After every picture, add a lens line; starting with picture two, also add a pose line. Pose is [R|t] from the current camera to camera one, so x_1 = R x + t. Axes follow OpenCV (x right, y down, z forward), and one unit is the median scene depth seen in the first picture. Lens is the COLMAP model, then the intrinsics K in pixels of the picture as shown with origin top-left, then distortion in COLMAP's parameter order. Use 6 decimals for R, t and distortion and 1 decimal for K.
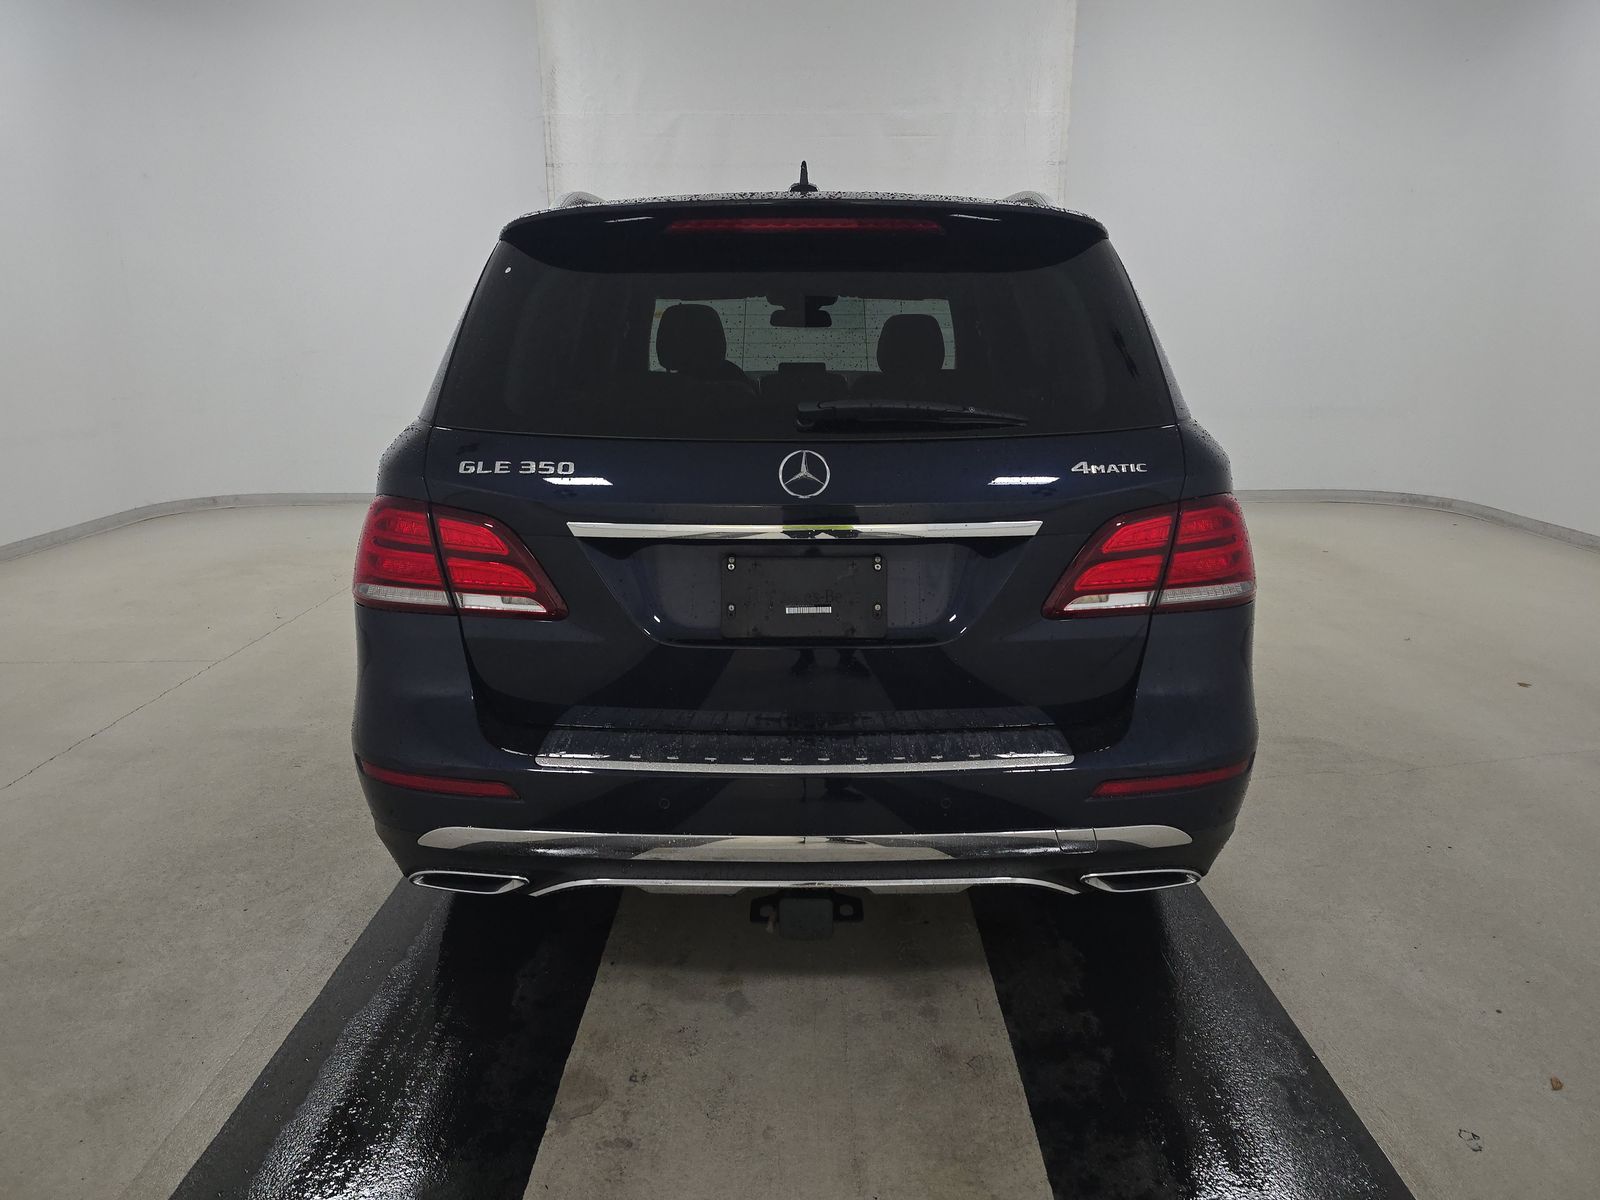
lens RADIAL K [[1090.4, 0, 800.0], [0, 1090.4, 600.0], [0, 0, 1]] dist [0.006207, -0.003689]
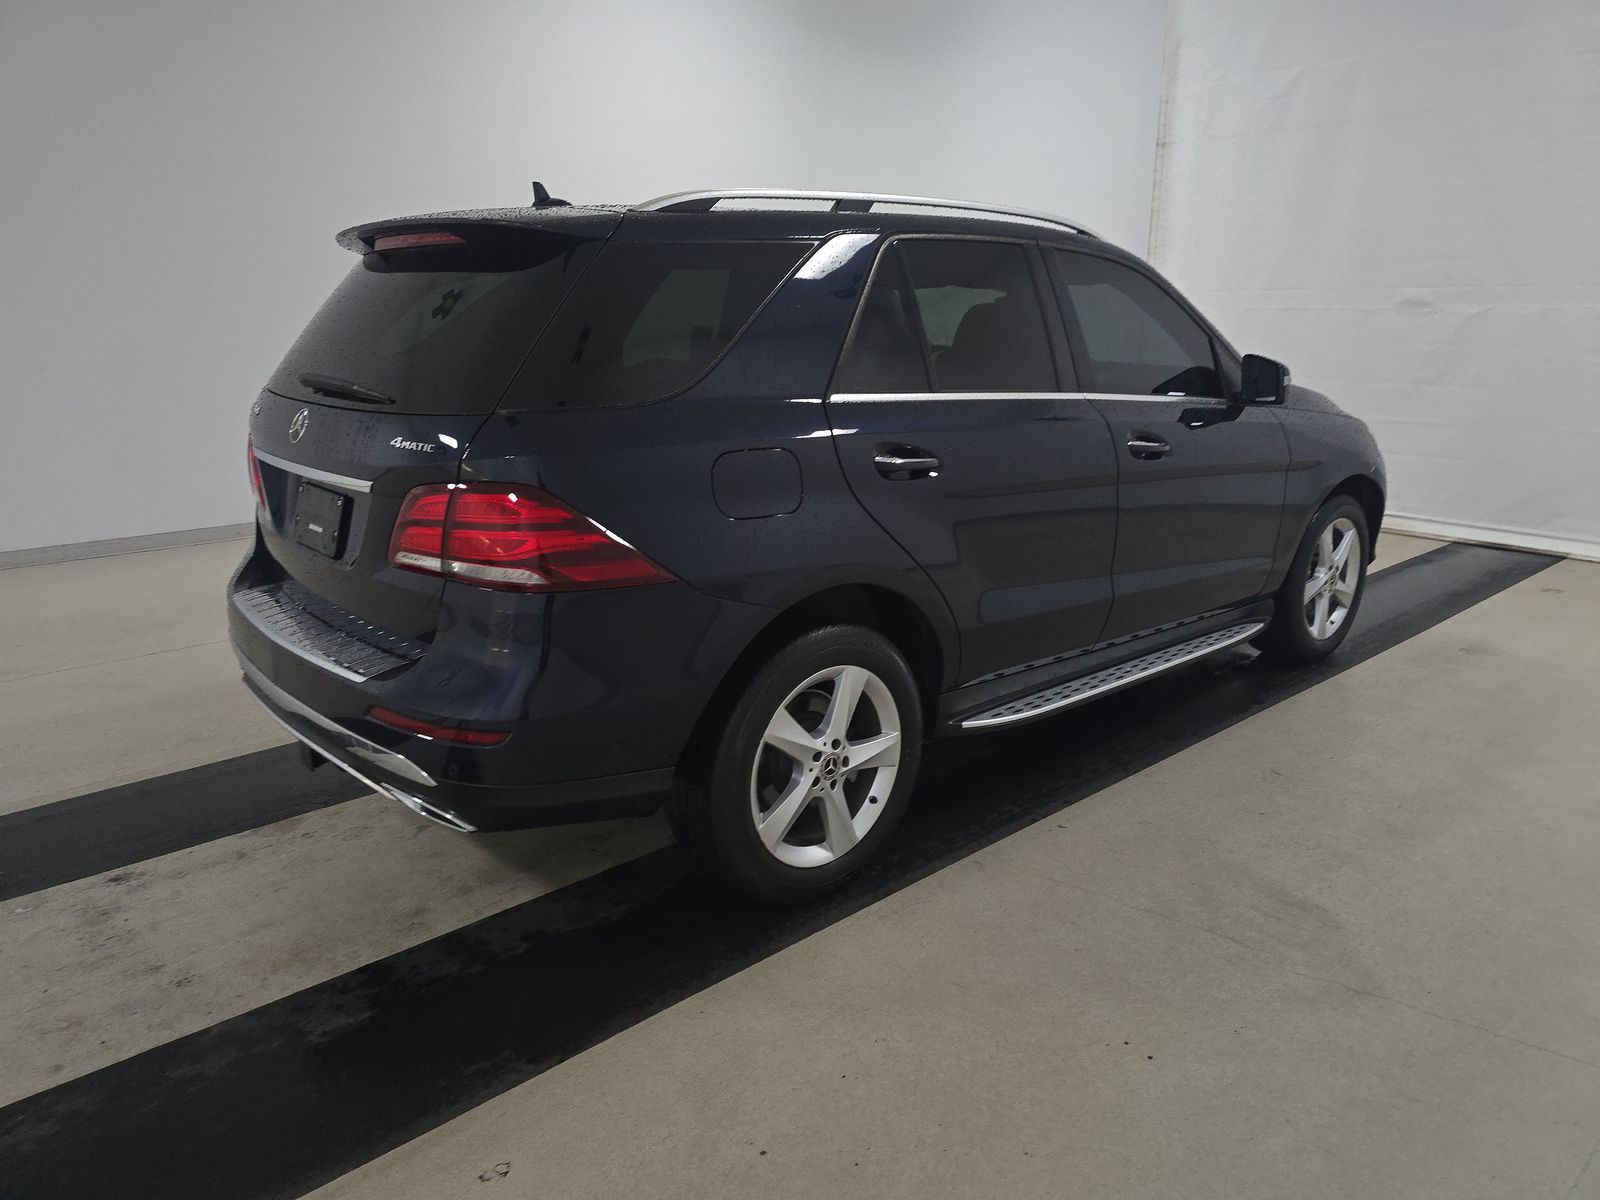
lens RADIAL K [[1090.4, 0, 800.0], [0, 1090.4, 600.0], [0, 0, 1]] dist [0.006207, -0.003689]
pose [[0.658107, 0.191838, -0.728075, 1.167759], [-0.179166, 0.979120, 0.096038, -0.117961], [0.731296, 0.067243, 0.678737, 0.424715]]
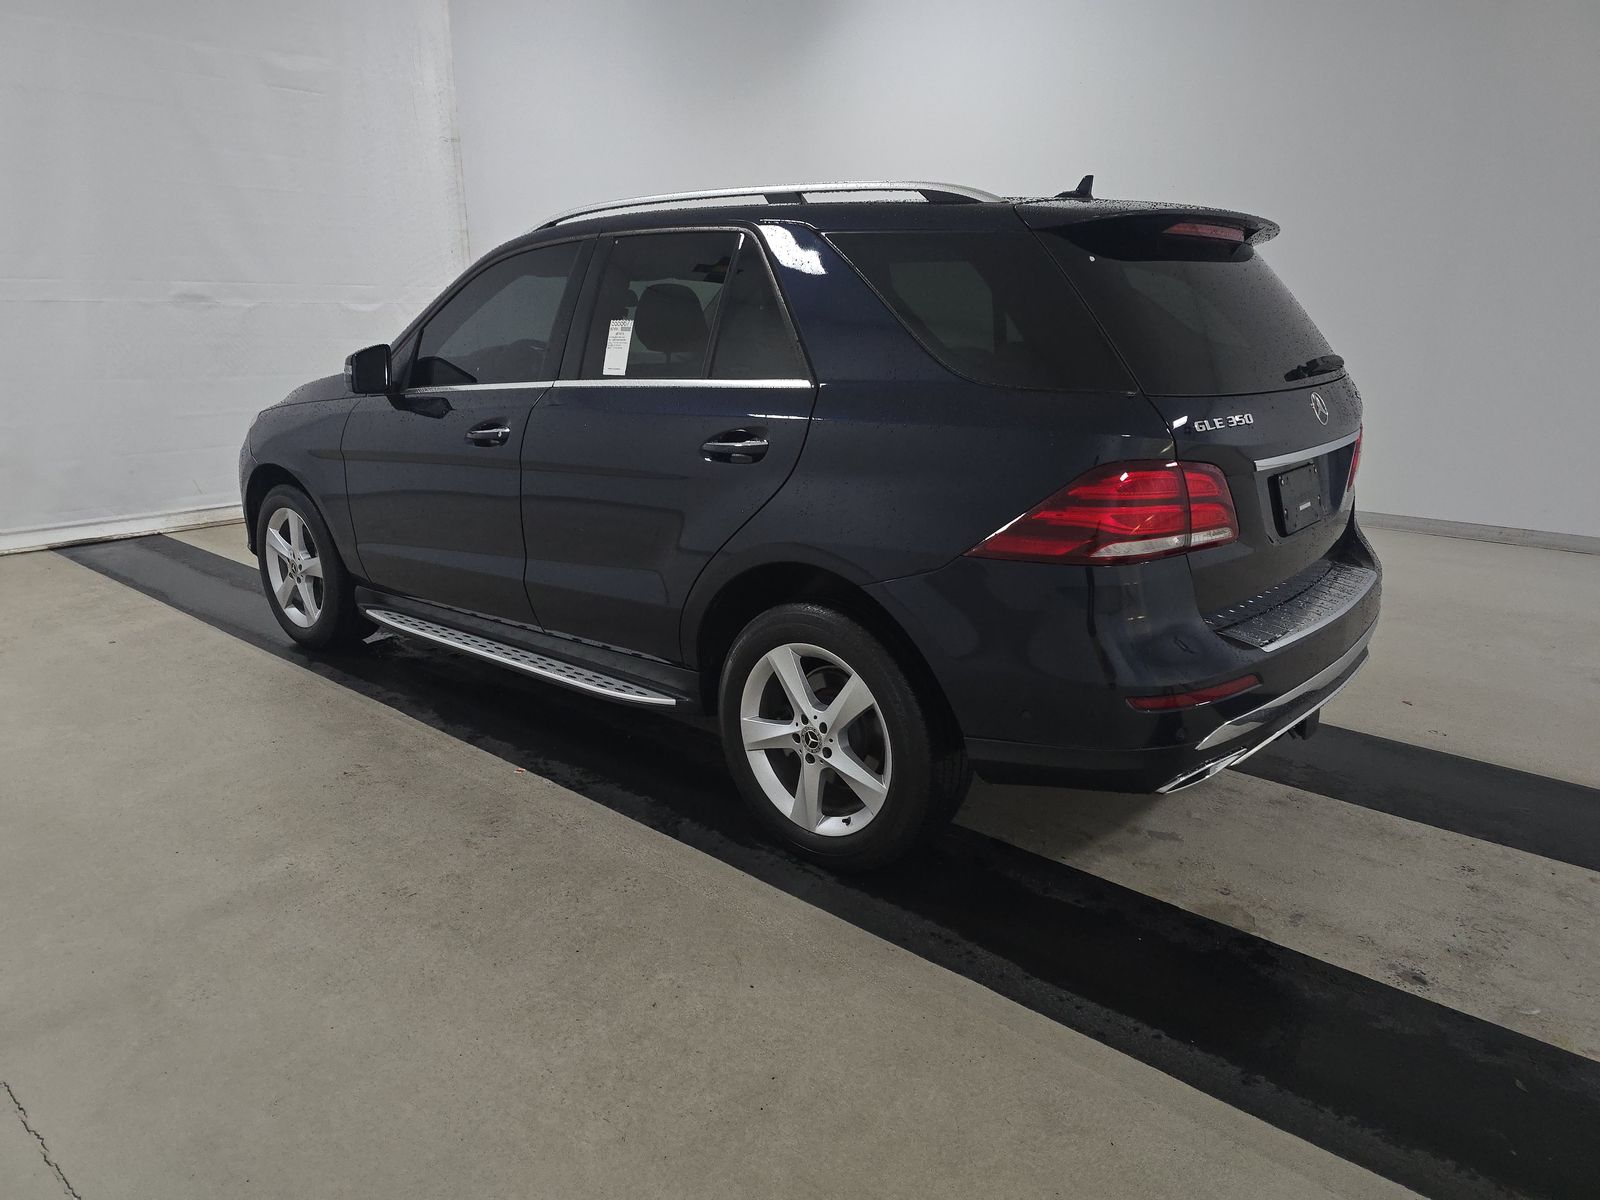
lens RADIAL K [[1083.1, 0, 800.0], [0, 1083.1, 600.0], [0, 0, 1]] dist [-0.007119, 0.002508]
pose [[0.656833, -0.197034, 0.727838, -1.223135], [0.180028, 0.978319, 0.102377, -0.112807], [-0.732230, 0.063787, 0.678064, 0.431843]]
